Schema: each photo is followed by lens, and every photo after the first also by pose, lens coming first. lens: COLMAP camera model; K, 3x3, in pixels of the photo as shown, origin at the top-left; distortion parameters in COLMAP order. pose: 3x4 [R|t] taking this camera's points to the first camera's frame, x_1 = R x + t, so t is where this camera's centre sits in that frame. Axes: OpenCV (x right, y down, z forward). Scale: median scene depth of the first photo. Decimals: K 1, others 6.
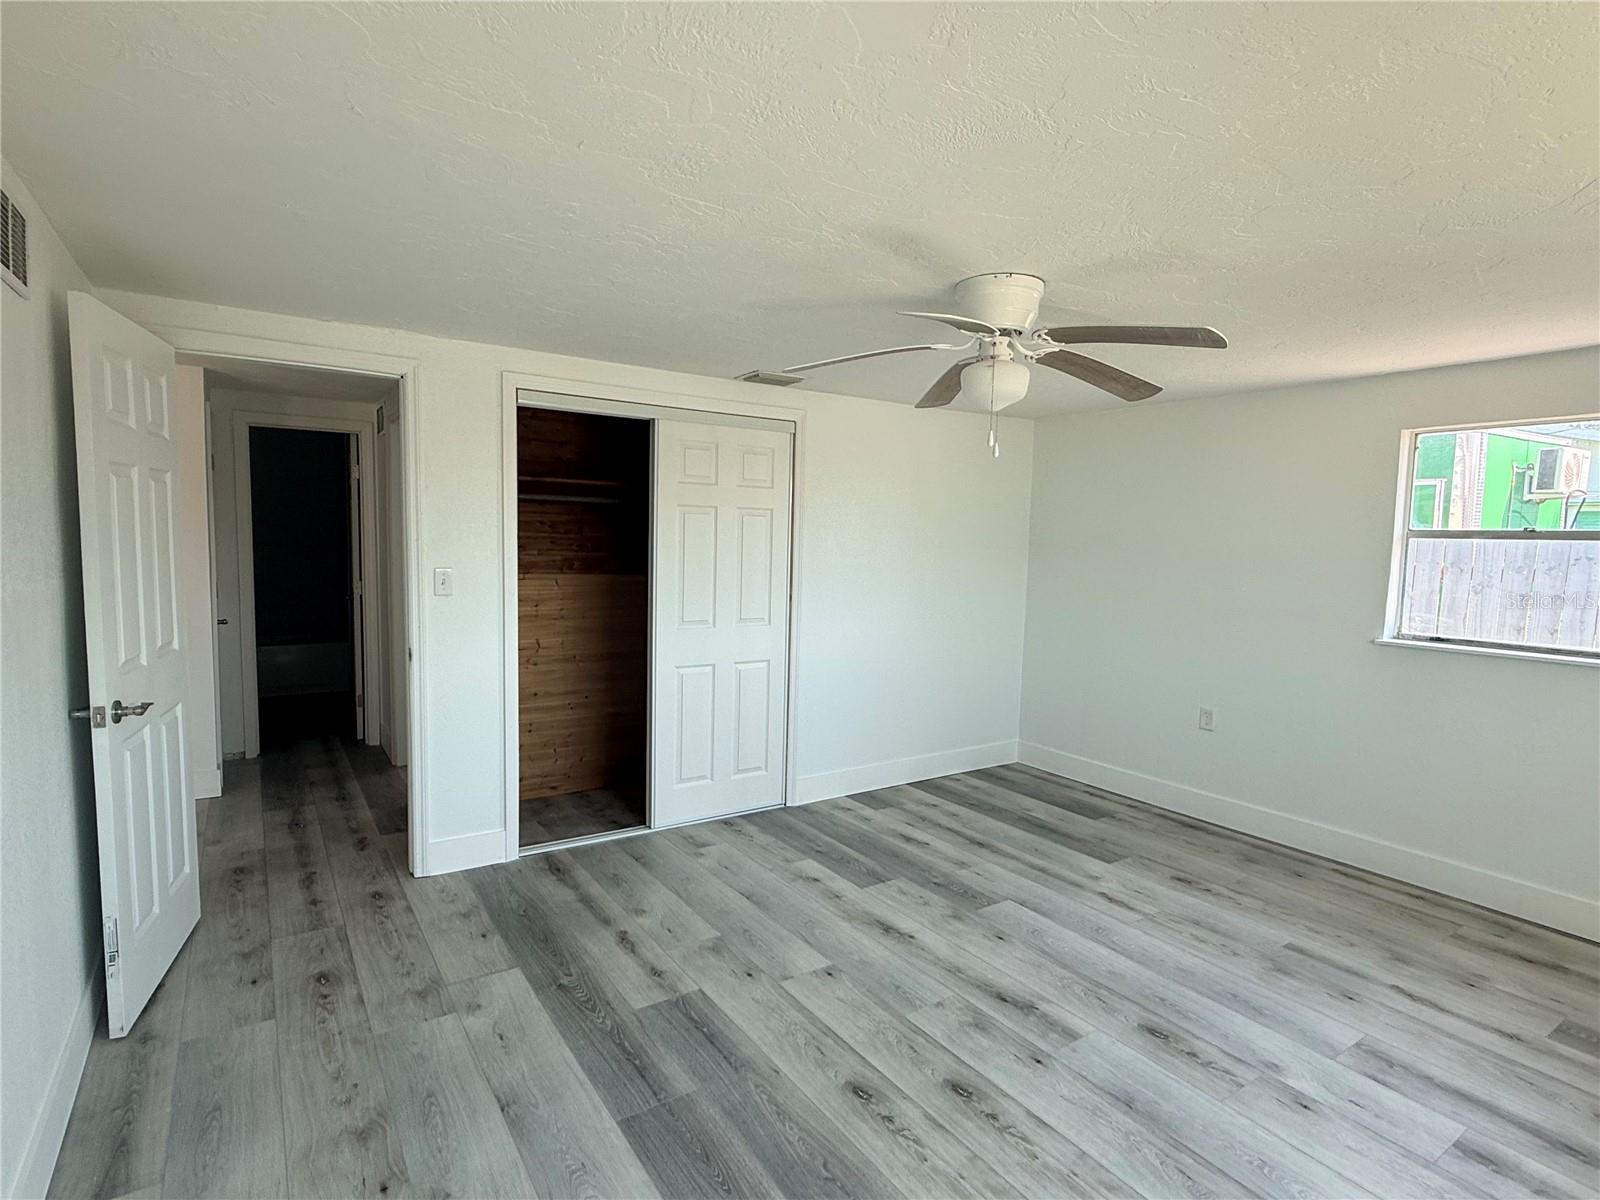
lens RADIAL K [[828.5, 0, 801.4], [0, 828.5, 600.2], [0, 0, 1]] dist [0.004083, 0.001502]
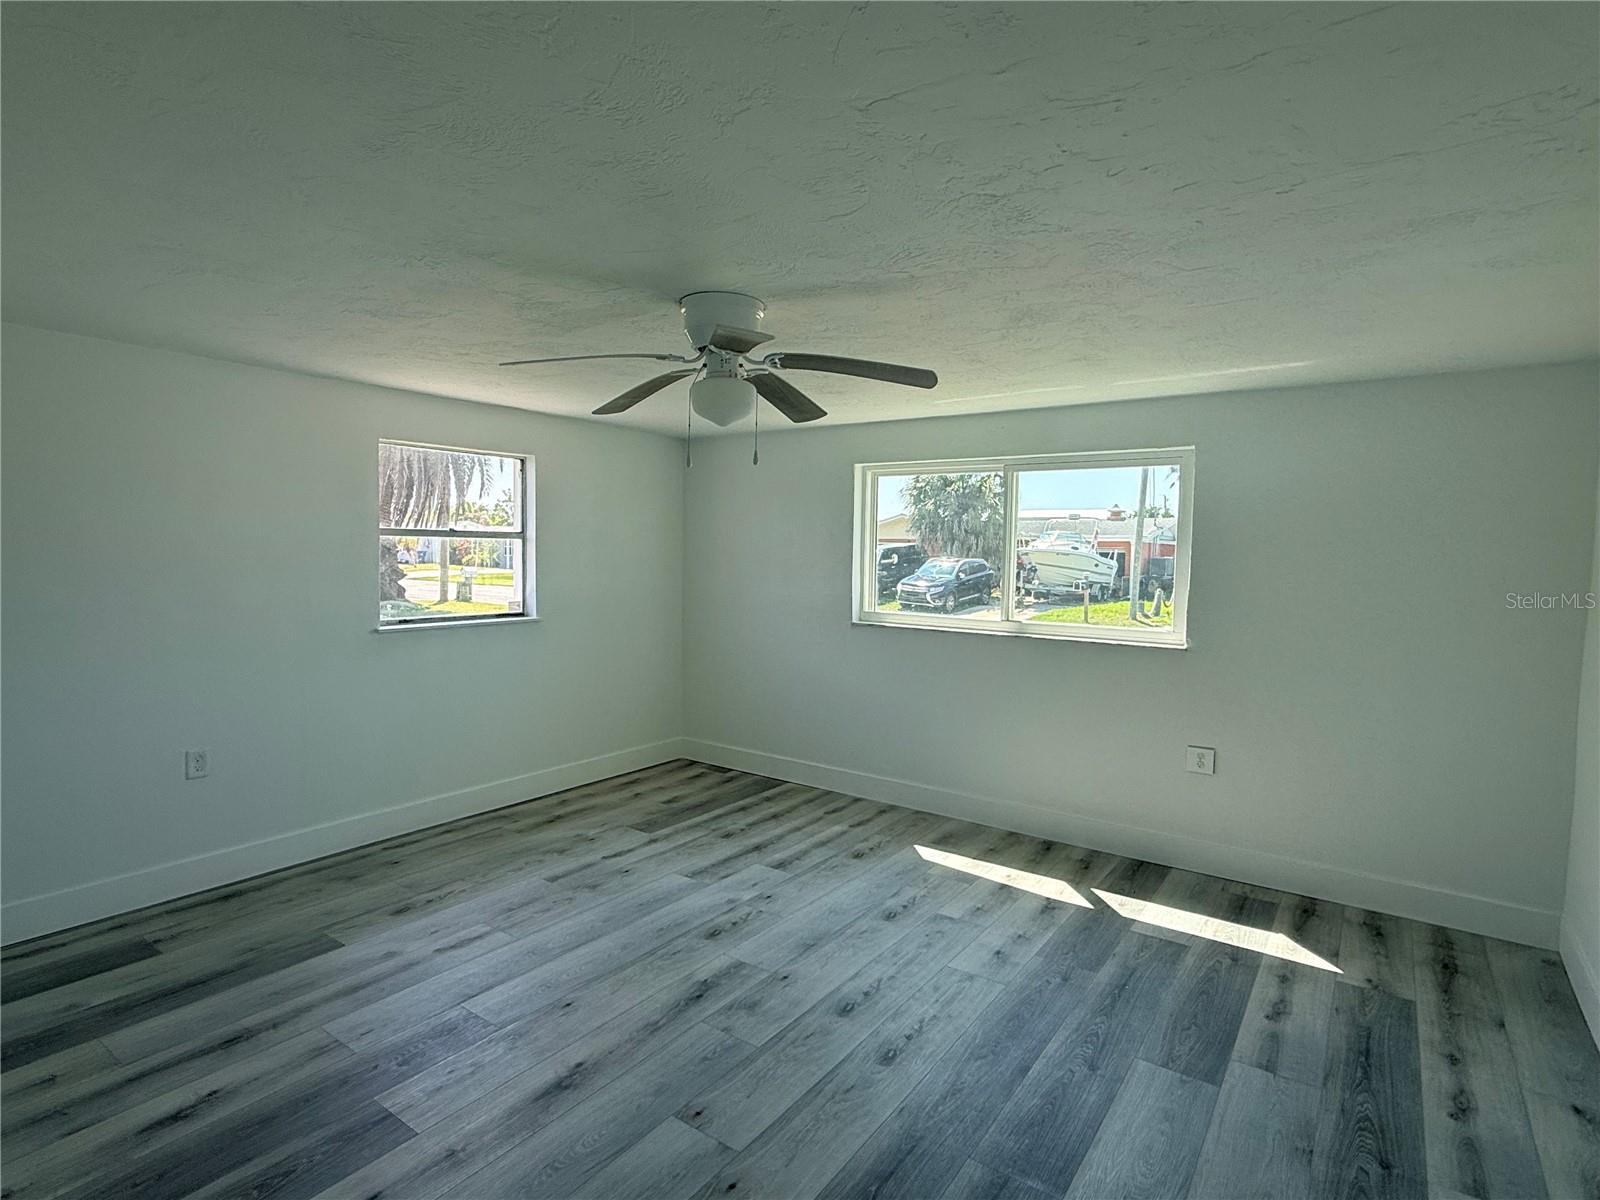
lens RADIAL K [[828.5, 0, 803.6], [0, 828.5, 605.2], [0, 0, 1]] dist [0.004083, 0.001502]
pose [[-0.353014, -0.089720, 0.931306, -0.562470], [0.048535, 0.992295, 0.113993, -0.087861], [-0.934358, 0.085442, -0.345939, 0.934991]]
